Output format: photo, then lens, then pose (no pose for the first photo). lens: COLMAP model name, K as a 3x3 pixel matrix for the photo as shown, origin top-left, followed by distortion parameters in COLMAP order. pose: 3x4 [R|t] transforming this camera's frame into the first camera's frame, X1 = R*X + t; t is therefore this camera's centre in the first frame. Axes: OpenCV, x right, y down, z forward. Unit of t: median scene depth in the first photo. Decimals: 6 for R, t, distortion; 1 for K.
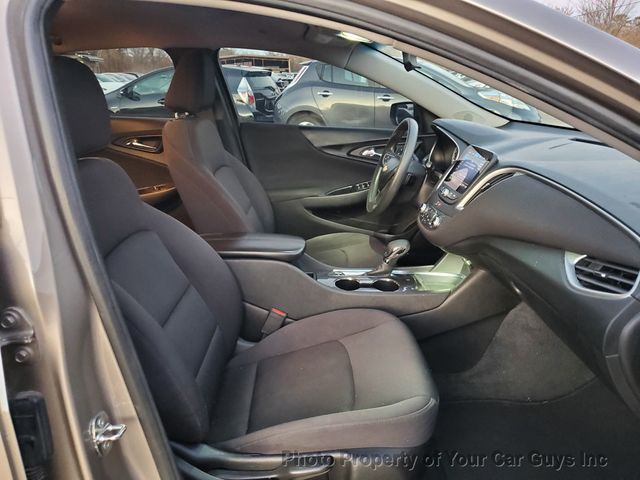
lens RADIAL K [[496.8, 0, 314.3], [0, 496.8, 241.6], [0, 0, 1]] dist [-0.002623, 0.033507]
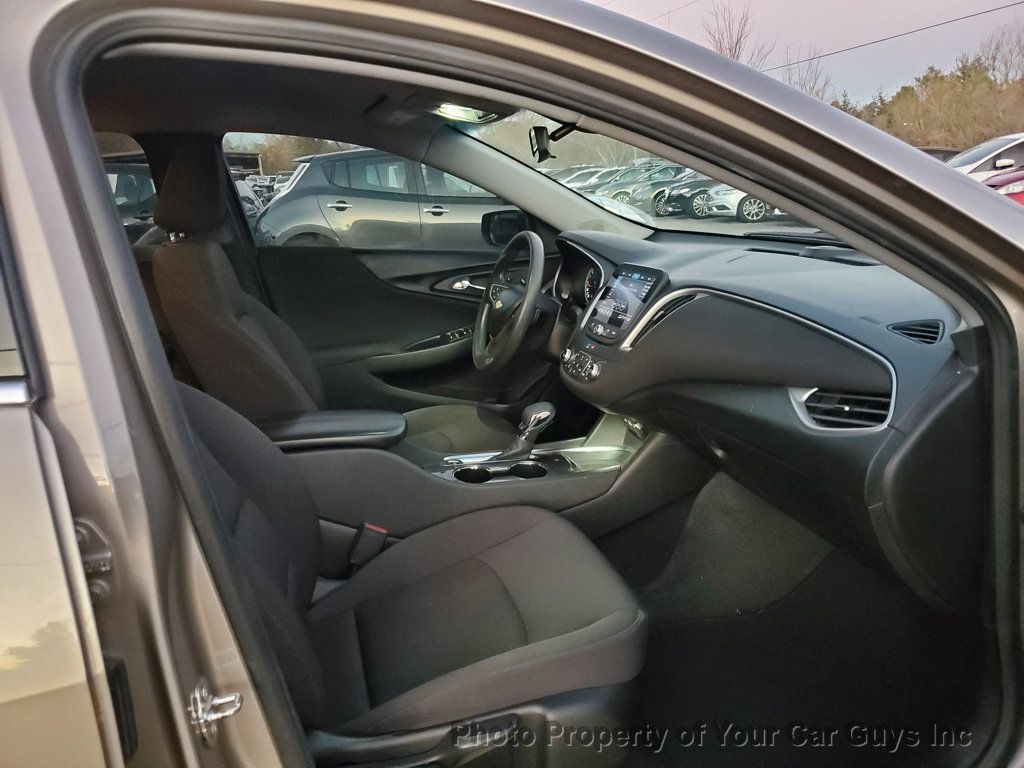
lens RADIAL K [[791.2, 0, 502.2], [0, 791.2, 380.6], [0, 0, 1]] dist [0.007033, -0.004216]
pose [[0.971824, -0.073917, 0.223817, -0.121238], [0.089798, 0.994052, -0.061616, 0.028347], [-0.217931, 0.079979, 0.972682, -0.053659]]
